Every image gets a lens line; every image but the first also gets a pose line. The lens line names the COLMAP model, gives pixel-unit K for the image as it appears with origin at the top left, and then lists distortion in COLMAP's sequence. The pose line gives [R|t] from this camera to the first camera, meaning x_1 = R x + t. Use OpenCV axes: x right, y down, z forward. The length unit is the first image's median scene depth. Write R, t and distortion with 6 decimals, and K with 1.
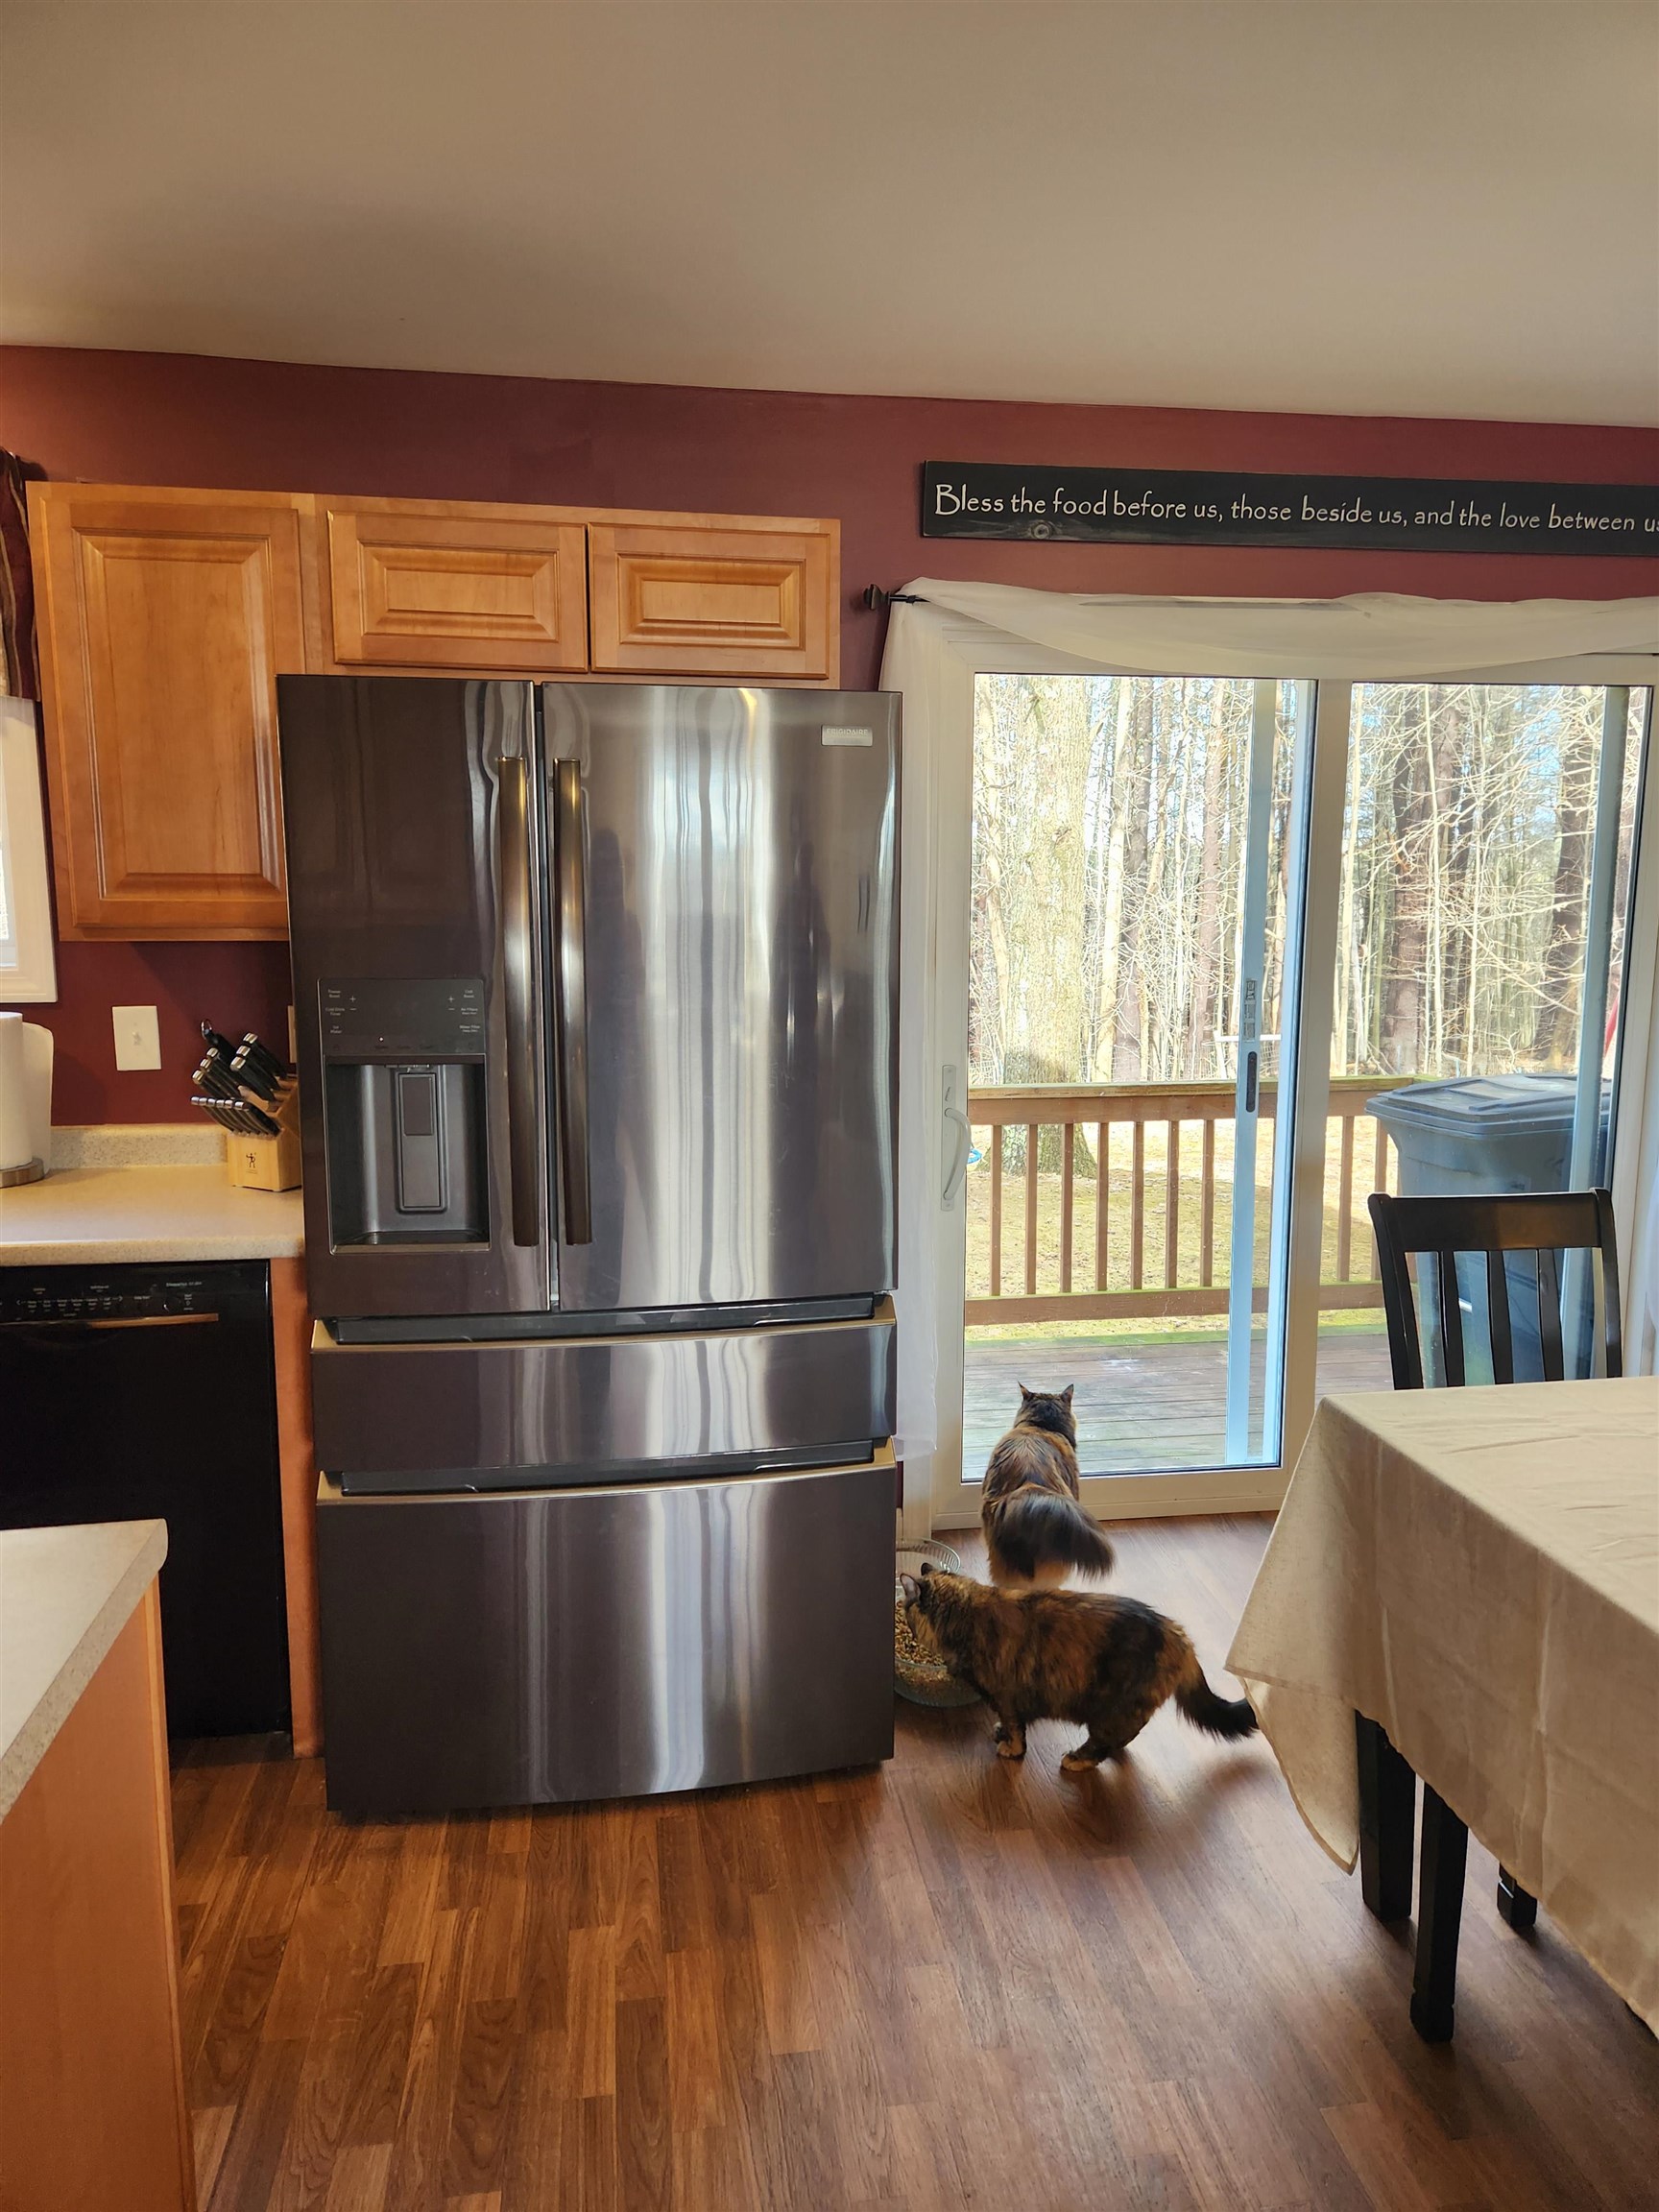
lens RADIAL K [[1452.9, 0, 824.6], [0, 1452.9, 1091.9], [0, 0, 1]] dist [0.053480, -0.023969]
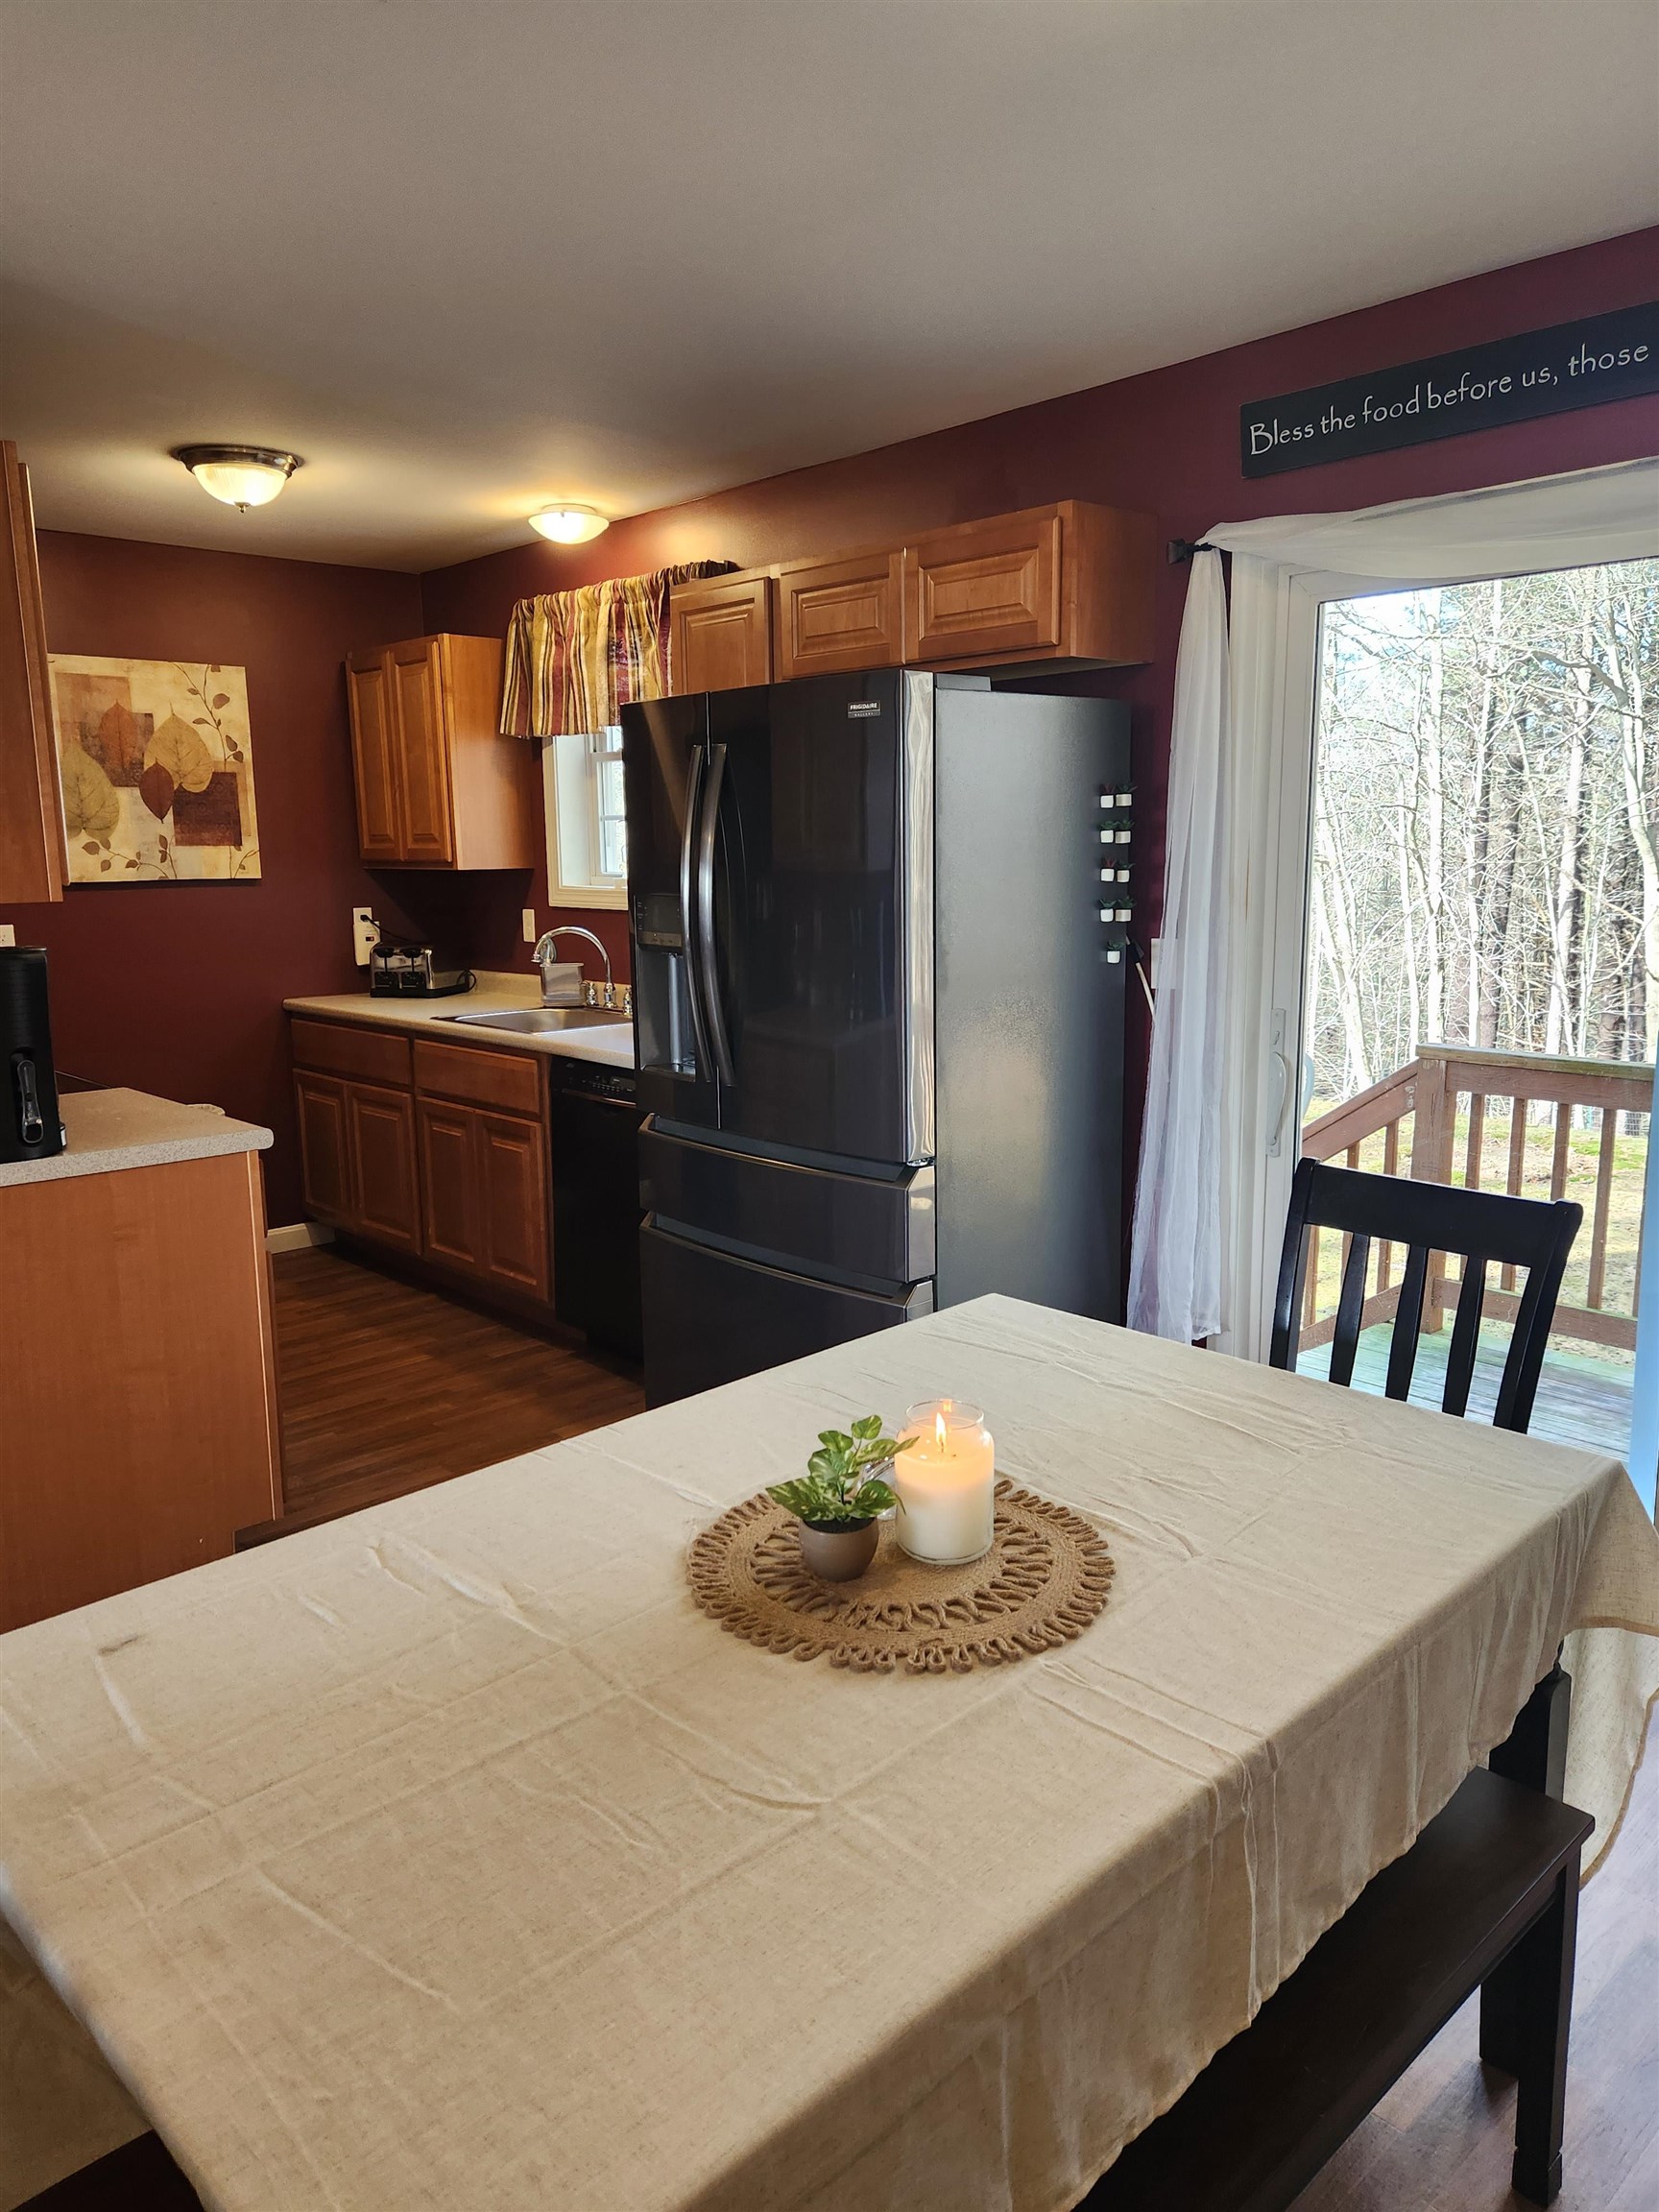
lens RADIAL K [[1553.8, 0, 839.3], [0, 1553.8, 1116.0], [0, 0, 1]] dist [0.087149, -0.004549]
pose [[0.572527, 0.140428, -0.807770, 0.988227], [-0.101461, 0.989785, 0.100158, -0.029363], [0.813584, 0.024614, 0.580927, 0.169108]]
